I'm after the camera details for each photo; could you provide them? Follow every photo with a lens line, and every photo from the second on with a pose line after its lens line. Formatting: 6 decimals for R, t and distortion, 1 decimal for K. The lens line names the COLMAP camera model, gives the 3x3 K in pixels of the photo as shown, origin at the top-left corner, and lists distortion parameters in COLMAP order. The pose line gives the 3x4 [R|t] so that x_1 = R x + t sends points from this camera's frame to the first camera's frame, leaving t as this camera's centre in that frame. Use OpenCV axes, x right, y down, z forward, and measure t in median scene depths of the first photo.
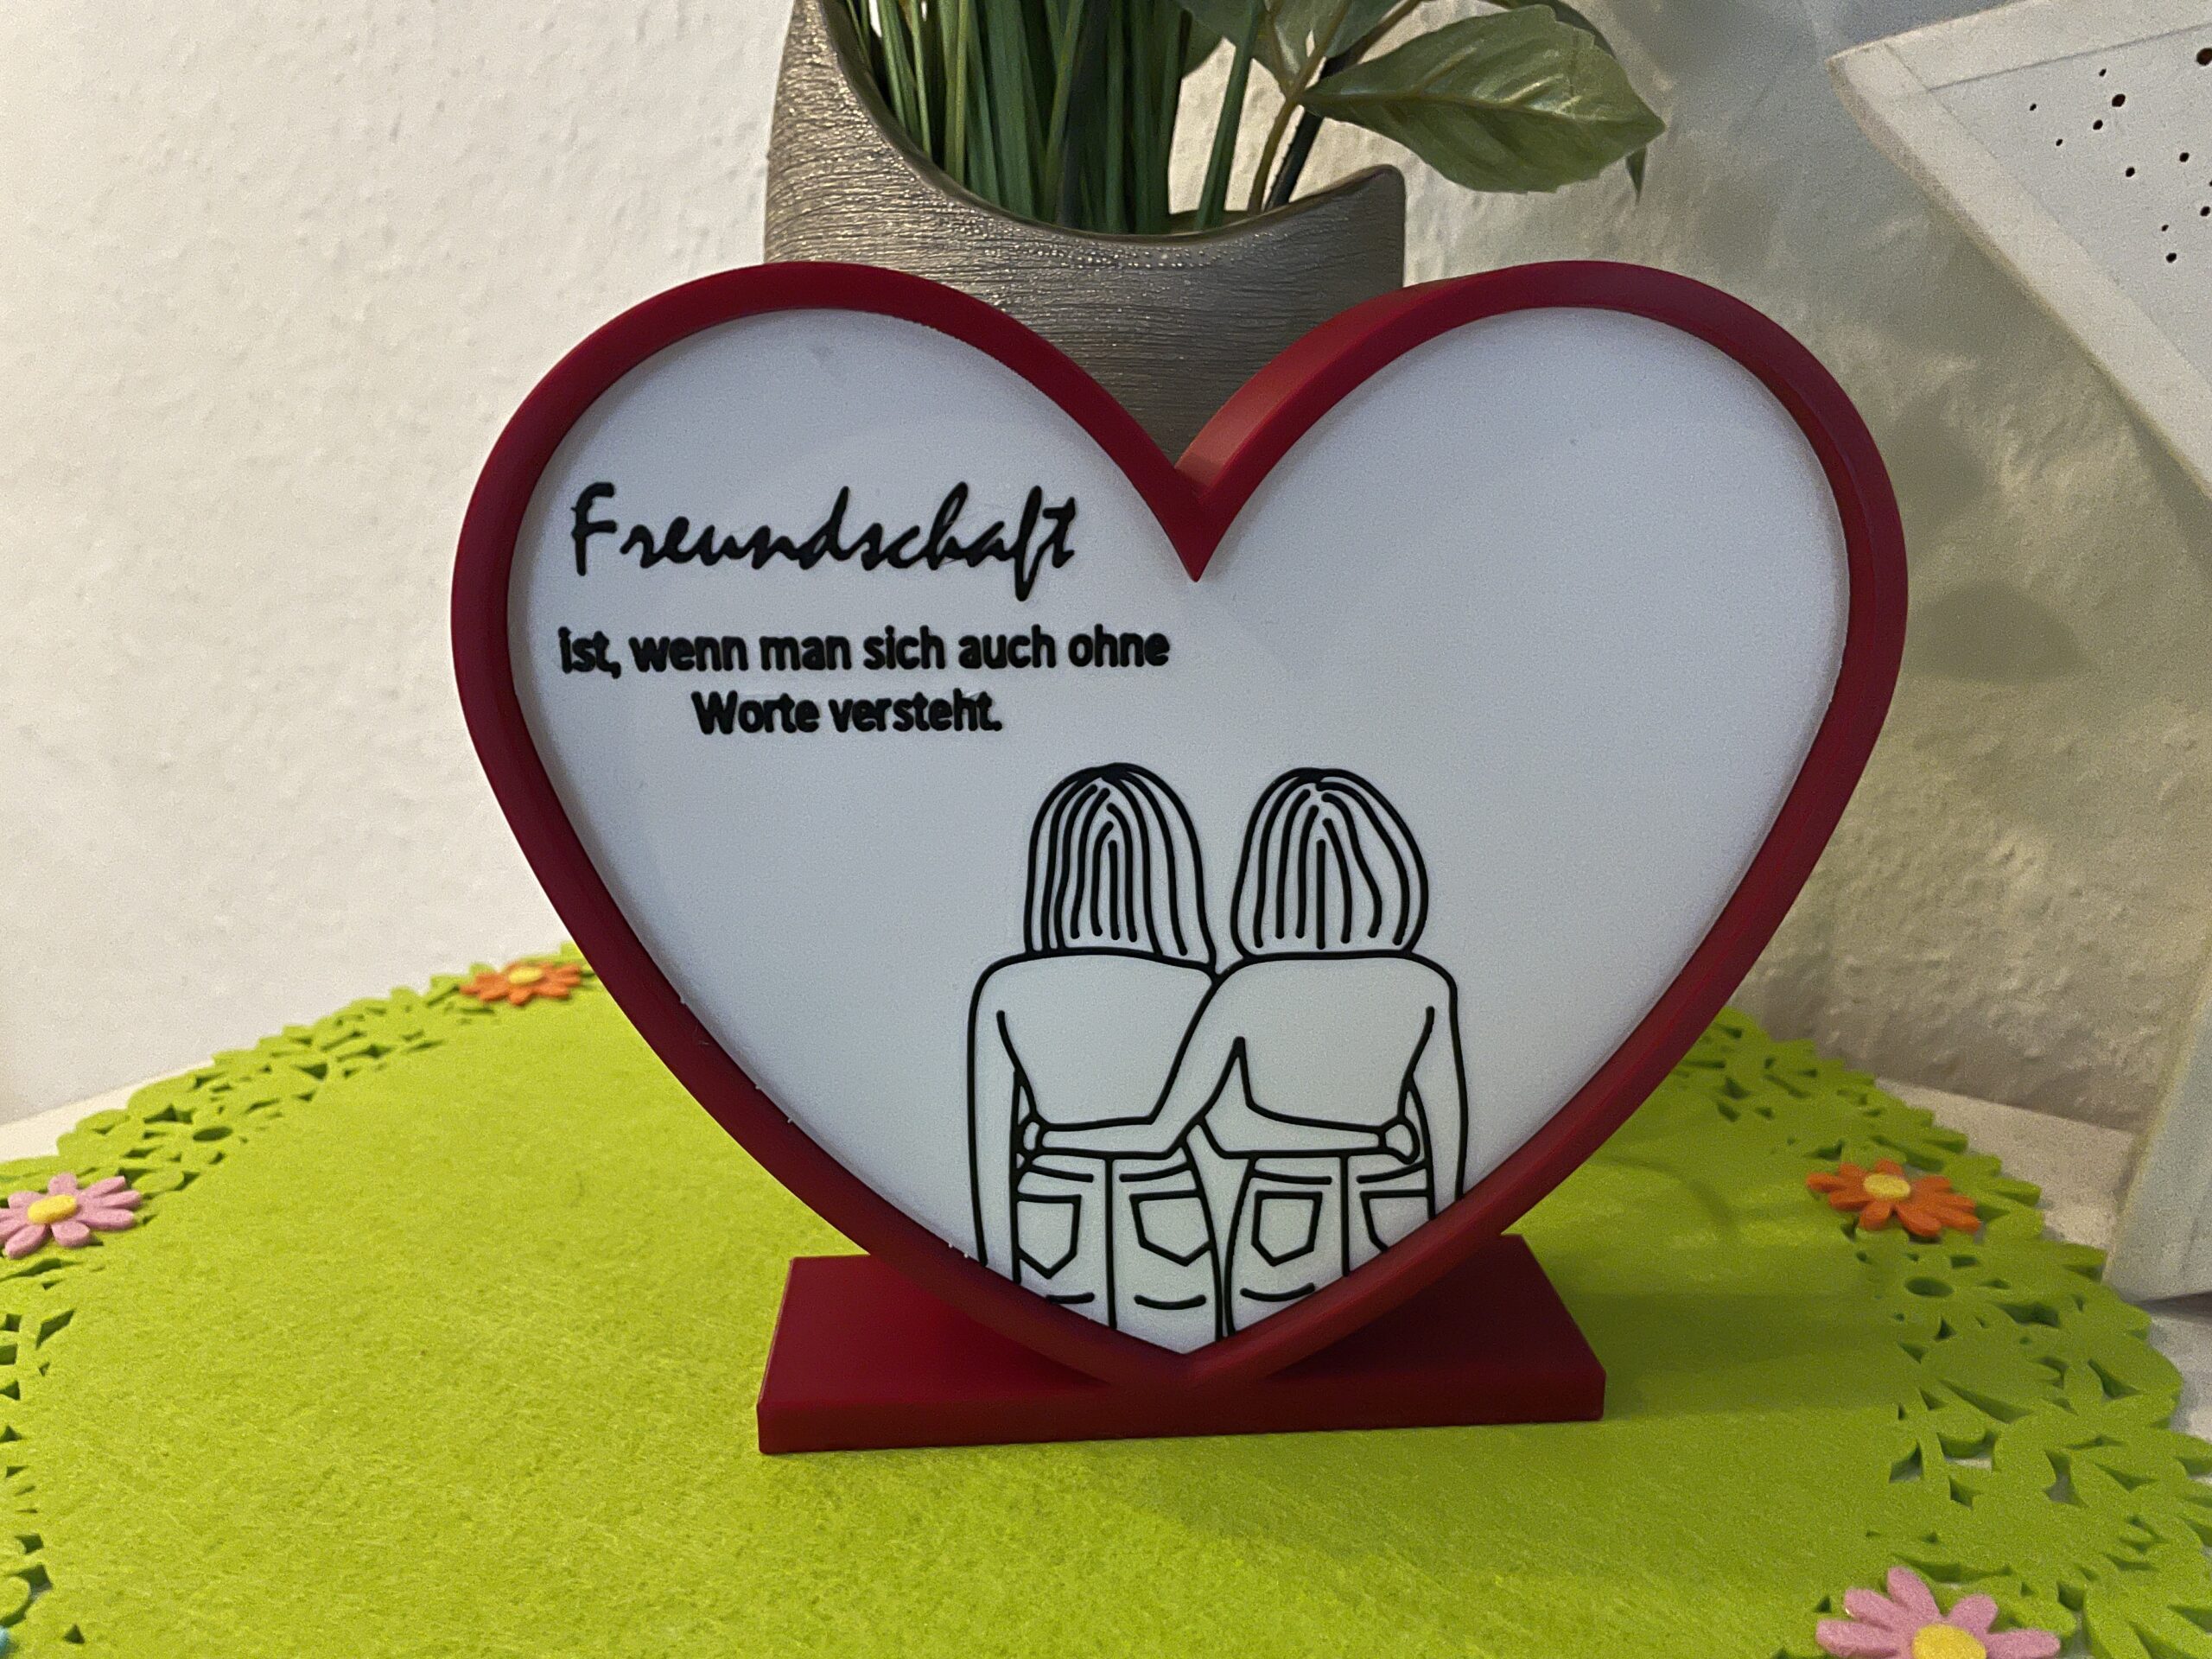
lens RADIAL K [[1706.5, 0, 1108.8], [0, 1706.5, 832.2], [0, 0, 1]] dist [0.072645, -0.122154]
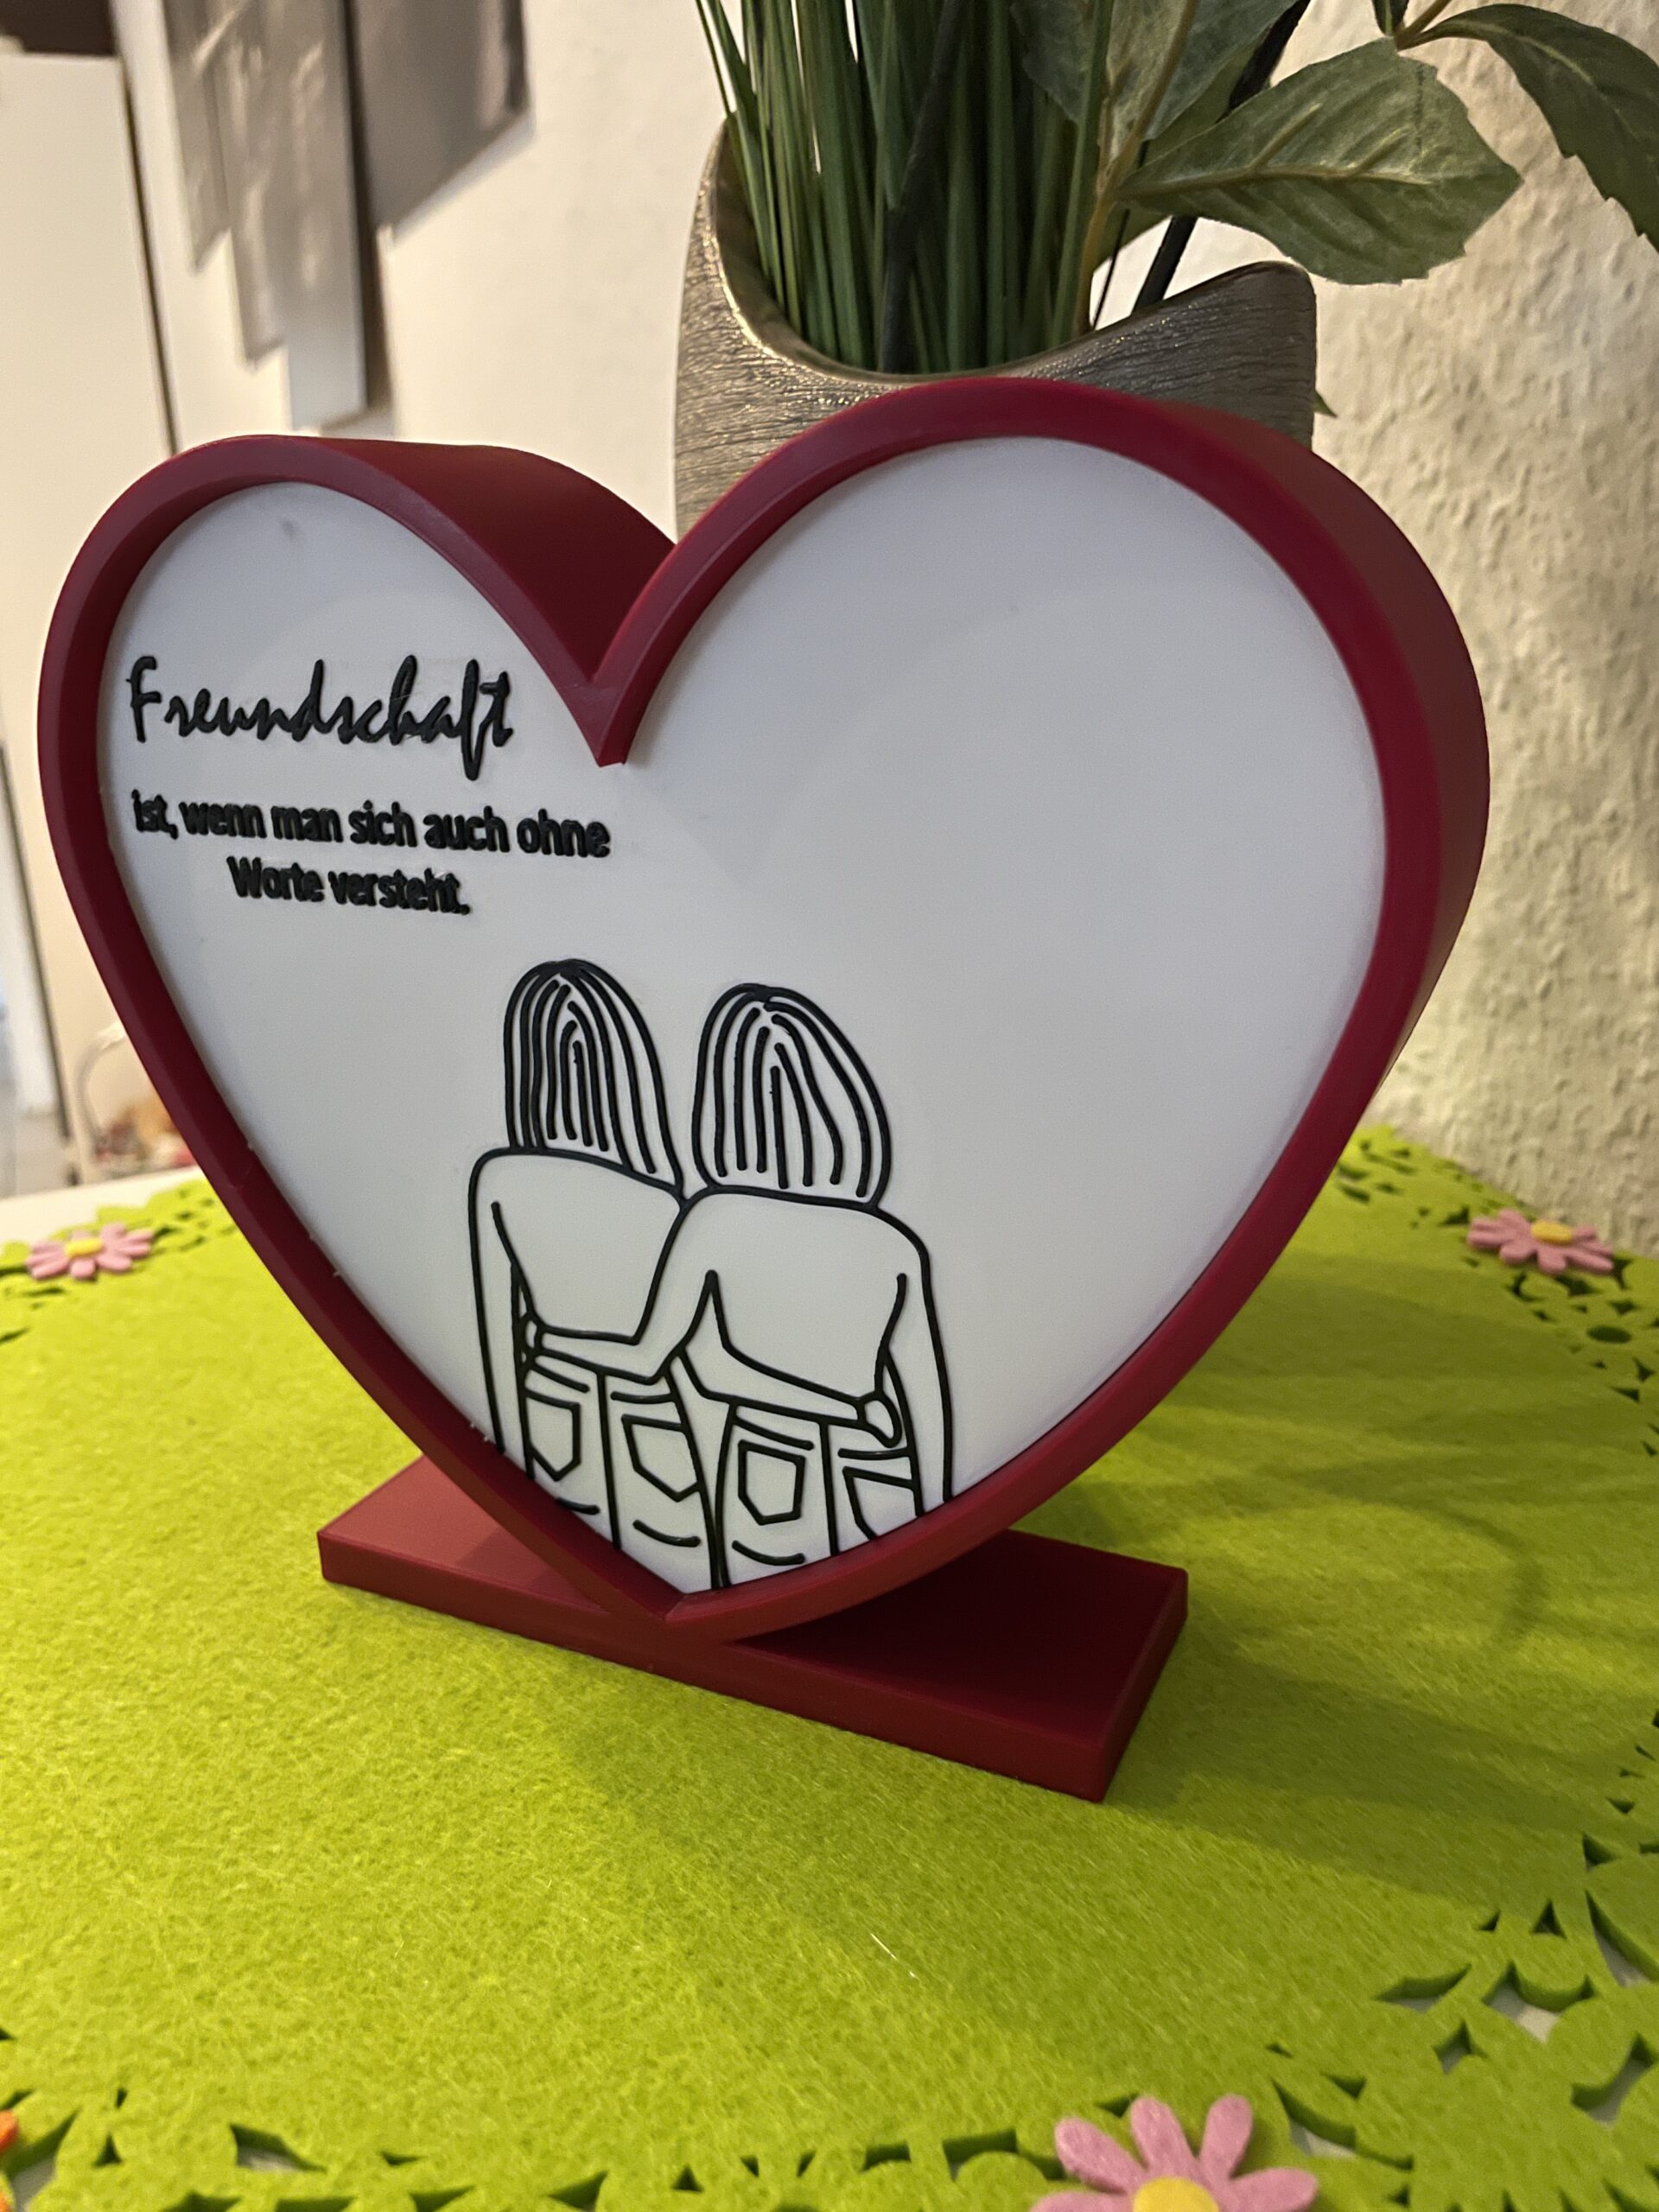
lens RADIAL K [[1706.5, 0, 835.9], [0, 1706.5, 1105.7], [0, 0, 1]] dist [0.072645, -0.122154]
pose [[0.869870, 0.126509, -0.476783, 0.572816], [-0.099778, 0.991700, 0.081095, -0.049846], [0.483085, -0.022970, 0.875272, 0.238044]]
